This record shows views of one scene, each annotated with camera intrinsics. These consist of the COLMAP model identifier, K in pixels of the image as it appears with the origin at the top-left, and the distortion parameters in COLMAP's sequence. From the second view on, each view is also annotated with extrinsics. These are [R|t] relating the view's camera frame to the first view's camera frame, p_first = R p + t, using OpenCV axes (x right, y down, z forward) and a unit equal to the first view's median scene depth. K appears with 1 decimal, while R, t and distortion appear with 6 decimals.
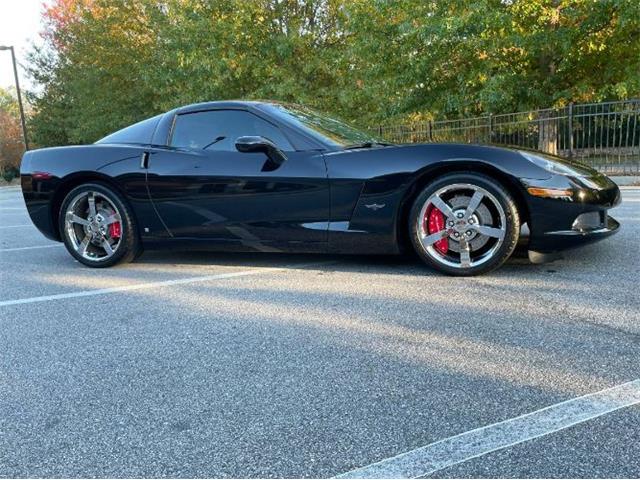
lens RADIAL K [[594.5, 0, 322.8], [0, 594.5, 238.8], [0, 0, 1]] dist [0.056882, -0.025961]
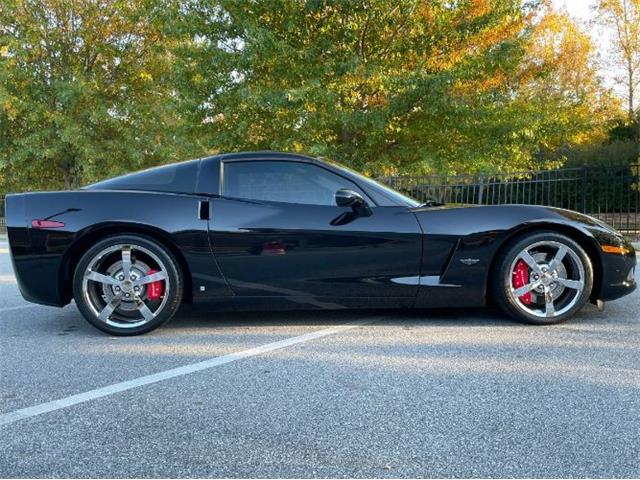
lens RADIAL K [[594.5, 0, 315.2], [0, 594.5, 240.2], [0, 0, 1]] dist [0.056882, -0.025961]
pose [[0.909626, 0.016864, 0.415085, -0.581150], [0.024091, 0.995353, -0.093232, 0.000184], [-0.414728, 0.094806, 0.904993, 0.147725]]
